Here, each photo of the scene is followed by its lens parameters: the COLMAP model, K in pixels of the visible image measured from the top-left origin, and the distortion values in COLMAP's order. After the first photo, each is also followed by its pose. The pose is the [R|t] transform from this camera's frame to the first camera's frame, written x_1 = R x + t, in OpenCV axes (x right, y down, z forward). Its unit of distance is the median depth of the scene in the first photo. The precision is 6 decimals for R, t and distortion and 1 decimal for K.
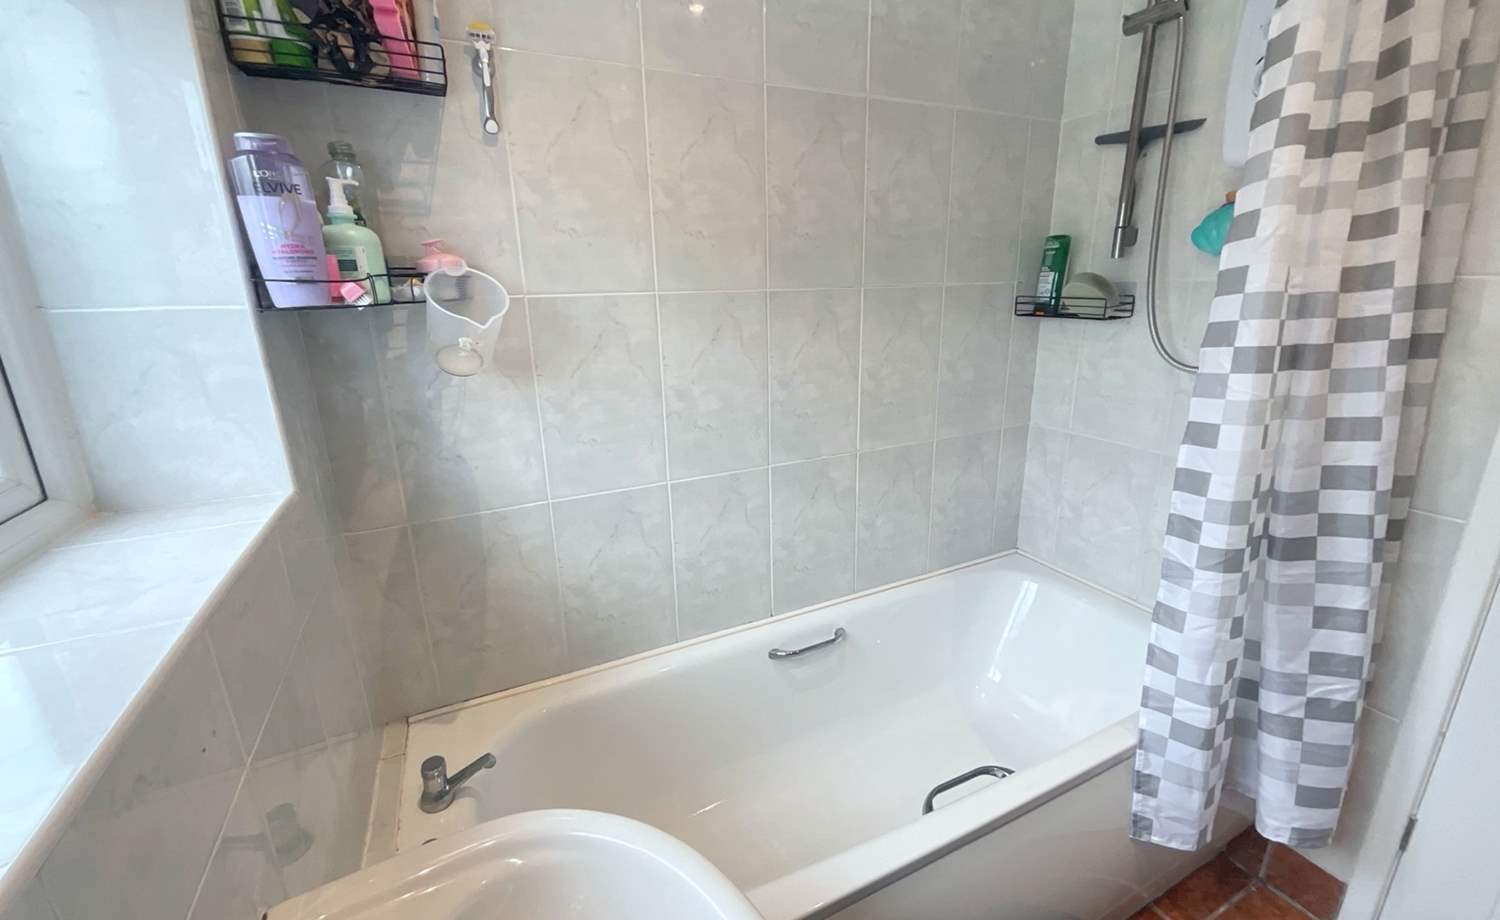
lens RADIAL K [[611.2, 0, 750.0], [0, 611.2, 460.0], [0, 0, 1]] dist [0.000428, 0.001056]
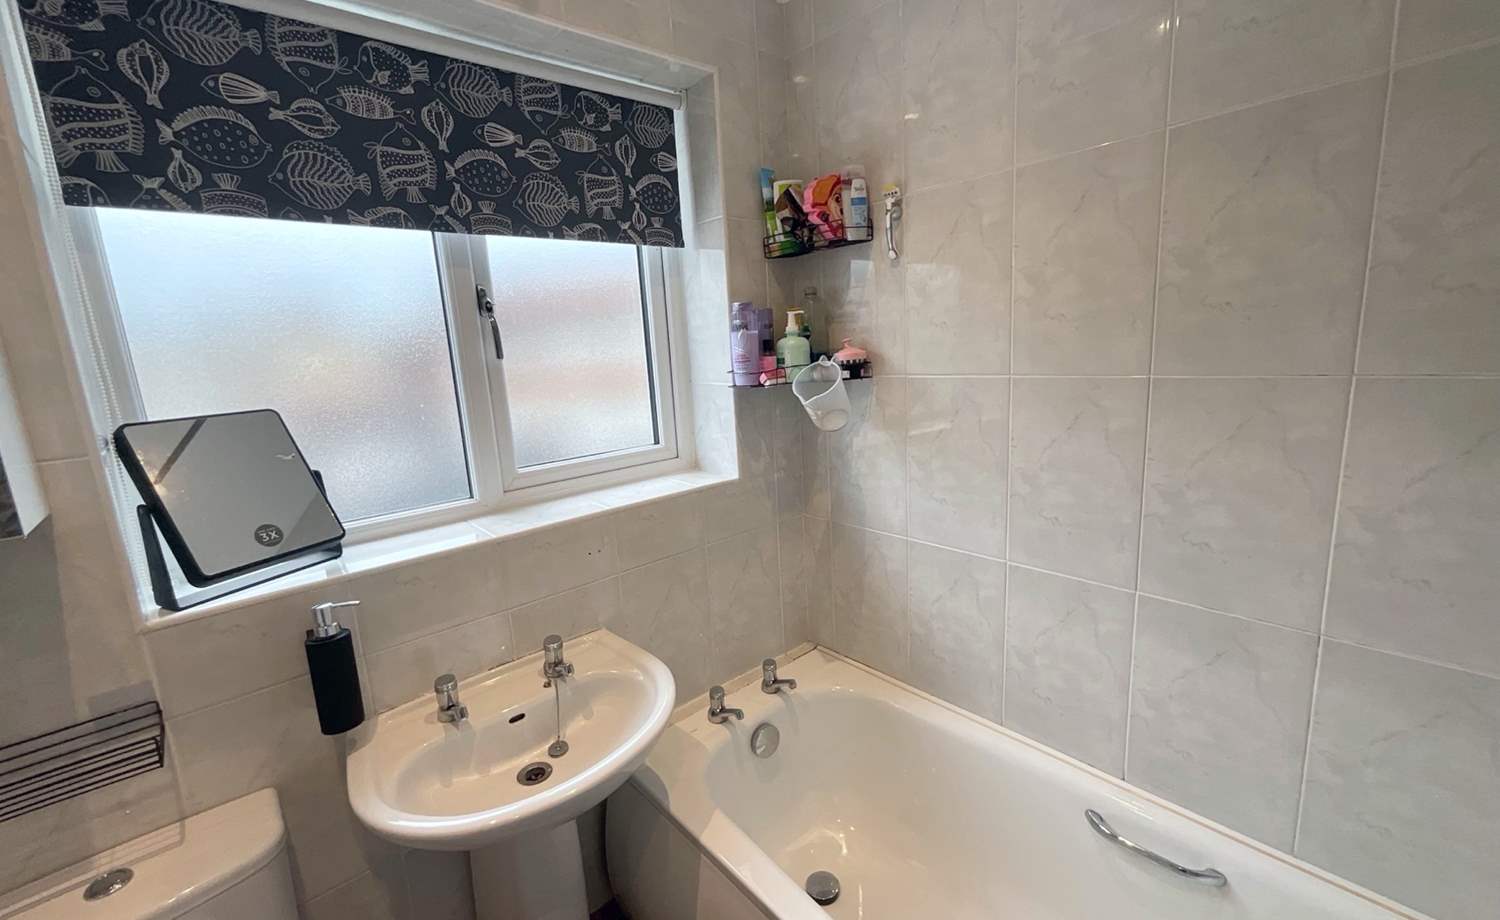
lens RADIAL K [[611.2, 0, 750.0], [0, 611.2, 460.0], [0, 0, 1]] dist [0.000428, 0.001056]
pose [[0.262866, 0.188129, -0.946313, 0.726911], [-0.212067, 0.968087, 0.133550, -0.183273], [0.941238, 0.165576, 0.294373, 0.315858]]
